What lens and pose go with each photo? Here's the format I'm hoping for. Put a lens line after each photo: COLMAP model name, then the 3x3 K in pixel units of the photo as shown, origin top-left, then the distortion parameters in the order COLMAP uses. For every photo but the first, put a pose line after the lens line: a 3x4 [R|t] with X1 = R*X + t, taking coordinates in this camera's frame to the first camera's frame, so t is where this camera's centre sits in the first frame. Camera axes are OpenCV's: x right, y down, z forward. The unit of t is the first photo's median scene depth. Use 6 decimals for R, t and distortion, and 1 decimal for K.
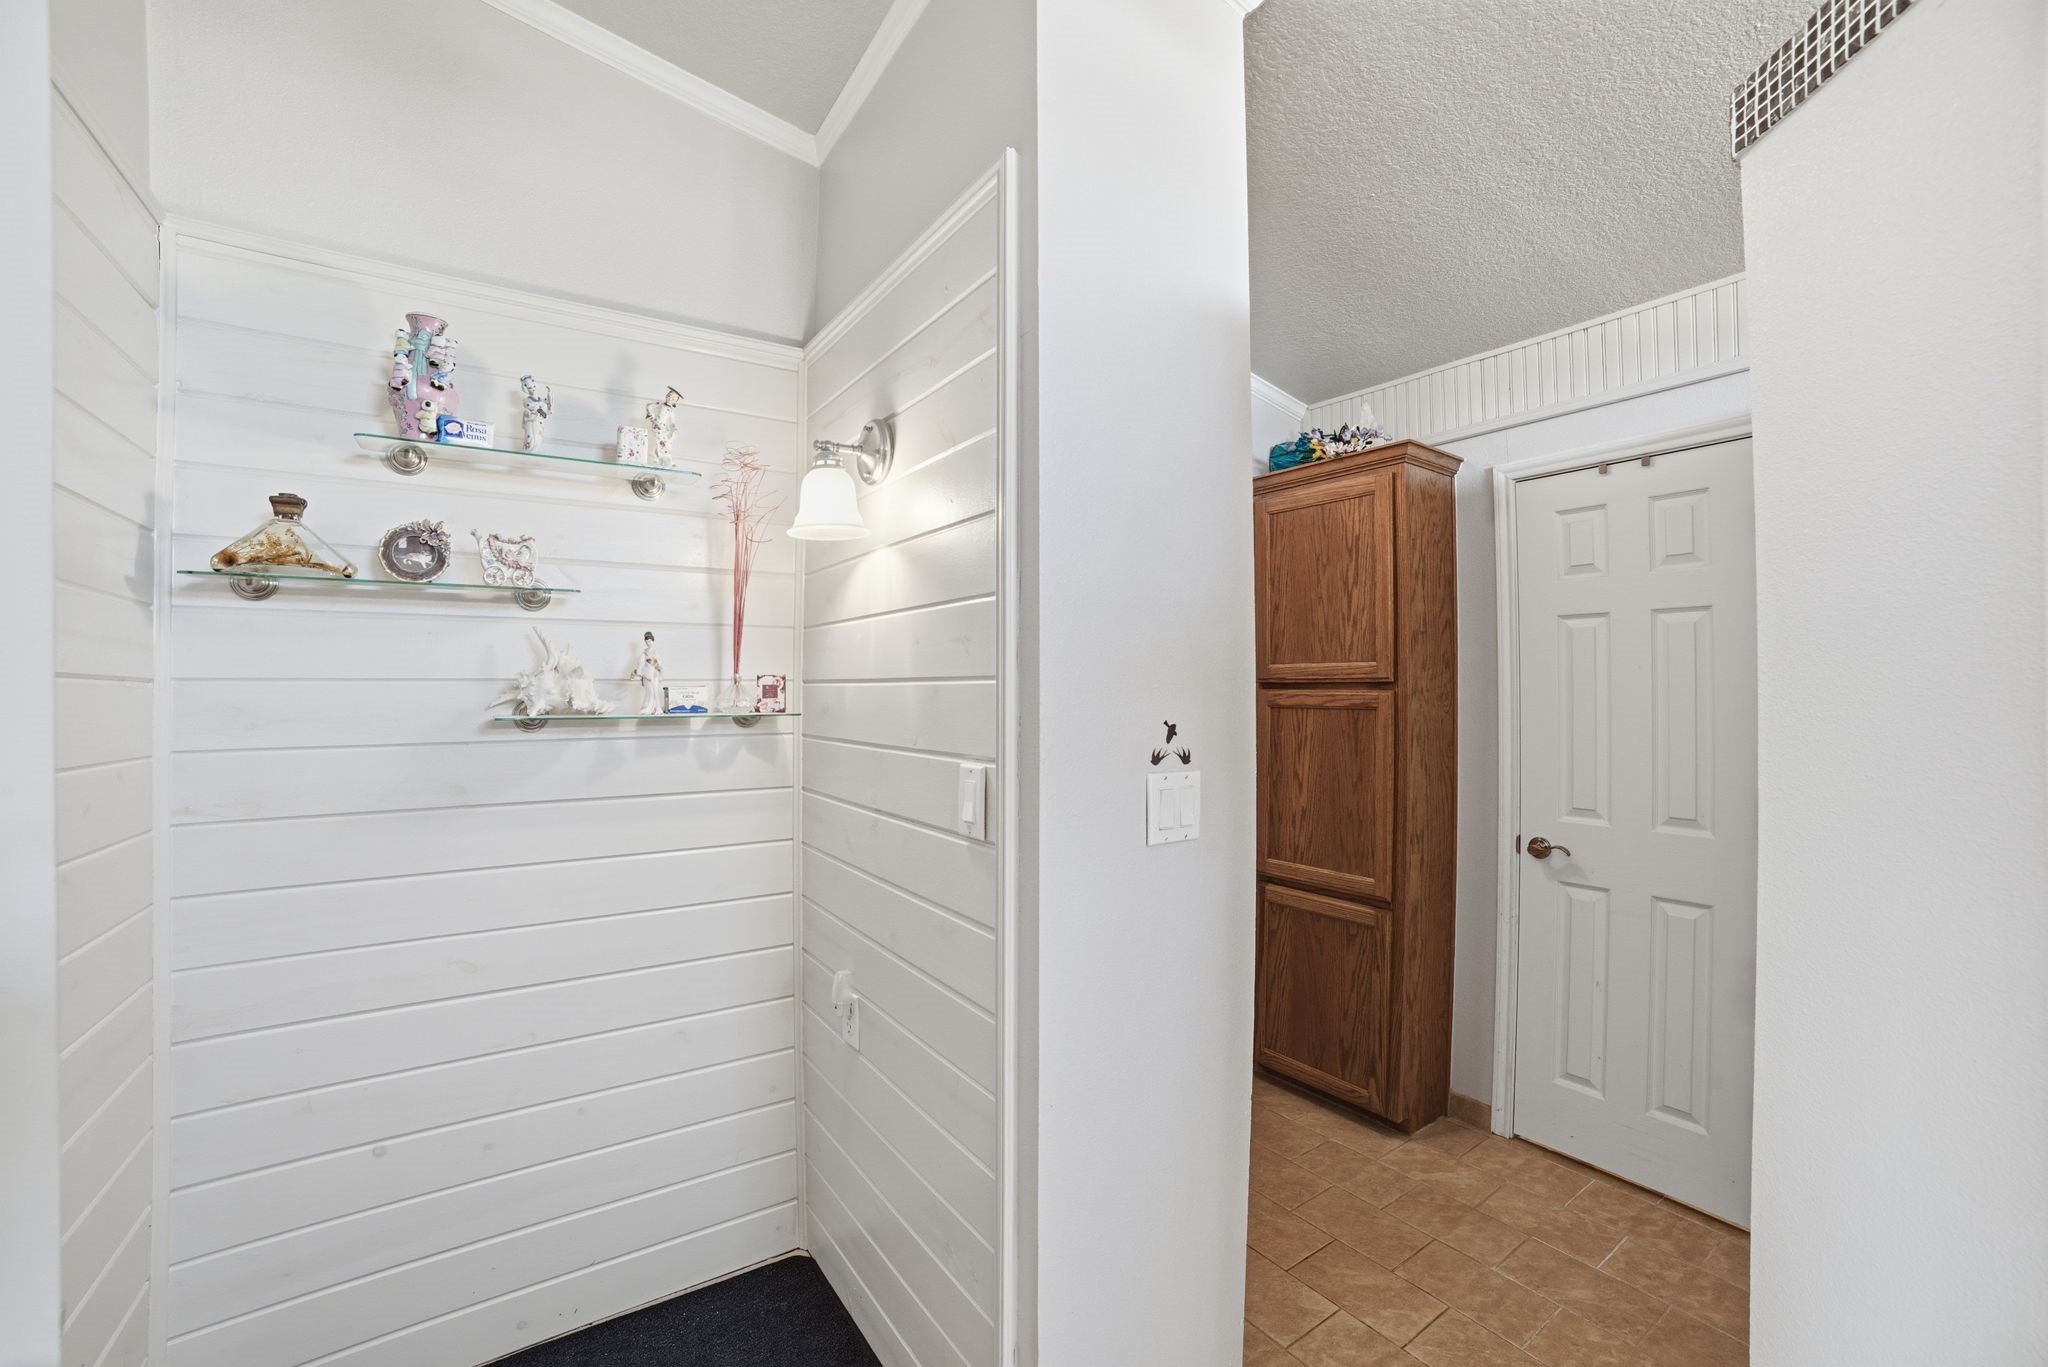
lens RADIAL K [[828.8, 0, 1019.1], [0, 828.8, 682.5], [0, 0, 1]] dist [-0.106655, 0.033983]
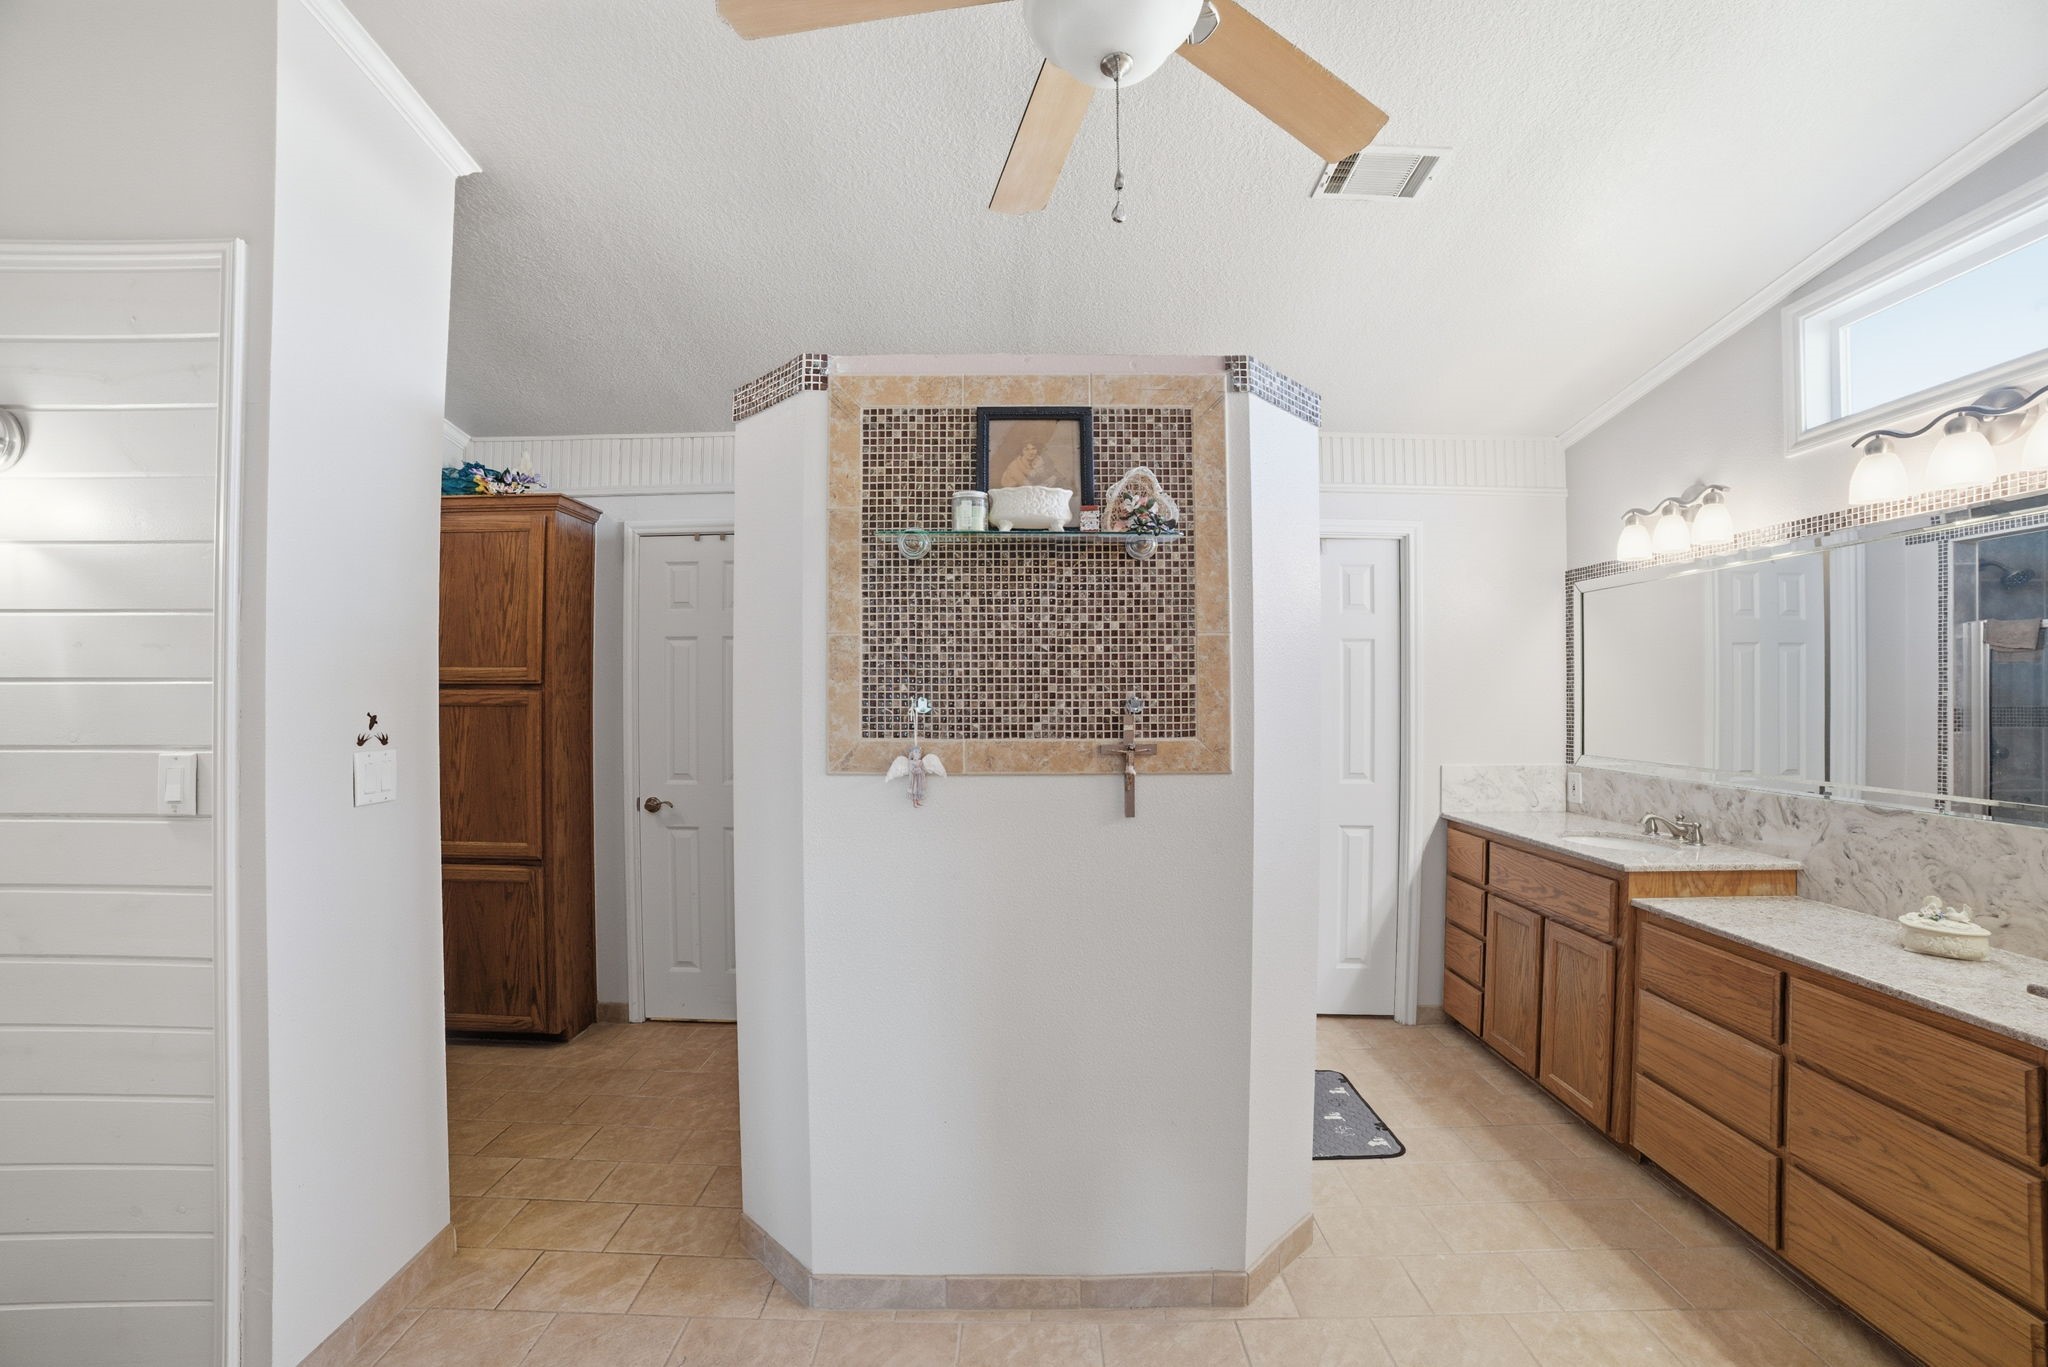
lens RADIAL K [[828.8, 0, 1019.1], [0, 828.8, 682.5], [0, 0, 1]] dist [-0.106655, 0.033983]
pose [[0.563379, 0.006966, 0.826170, -0.145311], [-0.005843, 0.999973, -0.004447, -0.001580], [-0.826178, -0.002322, 0.563404, -0.308495]]
